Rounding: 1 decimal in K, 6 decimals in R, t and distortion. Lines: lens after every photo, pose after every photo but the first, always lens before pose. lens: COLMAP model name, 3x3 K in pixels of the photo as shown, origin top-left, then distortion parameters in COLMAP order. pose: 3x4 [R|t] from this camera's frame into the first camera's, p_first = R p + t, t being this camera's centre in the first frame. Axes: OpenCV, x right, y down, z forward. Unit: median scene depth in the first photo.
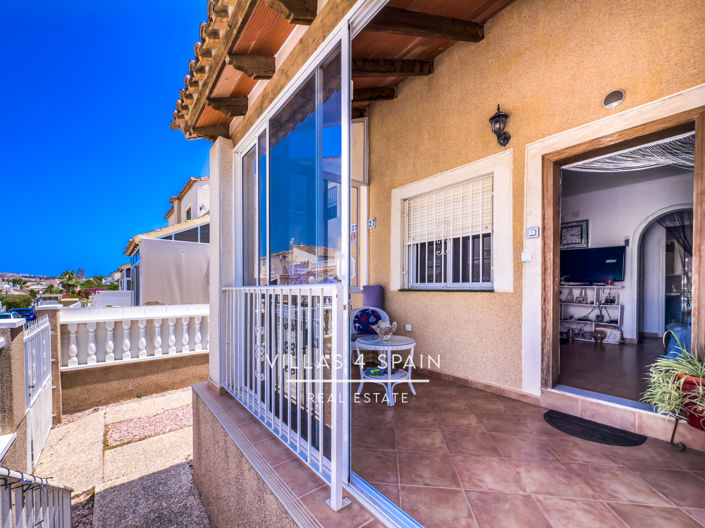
lens RADIAL K [[300.3, 0, 346.8], [0, 300.3, 291.4], [0, 0, 1]] dist [-0.001019, -0.000122]
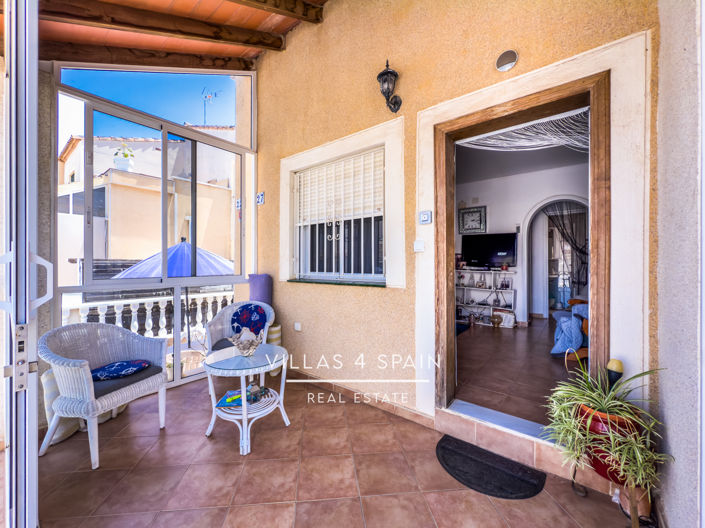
lens RADIAL K [[288.0, 0, 352.5], [0, 288.0, 264.0], [0, 0, 1]] dist [-0.000052, 0.000066]
pose [[0.972744, -0.003376, 0.231857, 0.172961], [0.005826, 0.999934, -0.009882, -0.043820], [-0.231808, 0.010963, 0.972700, 0.197942]]
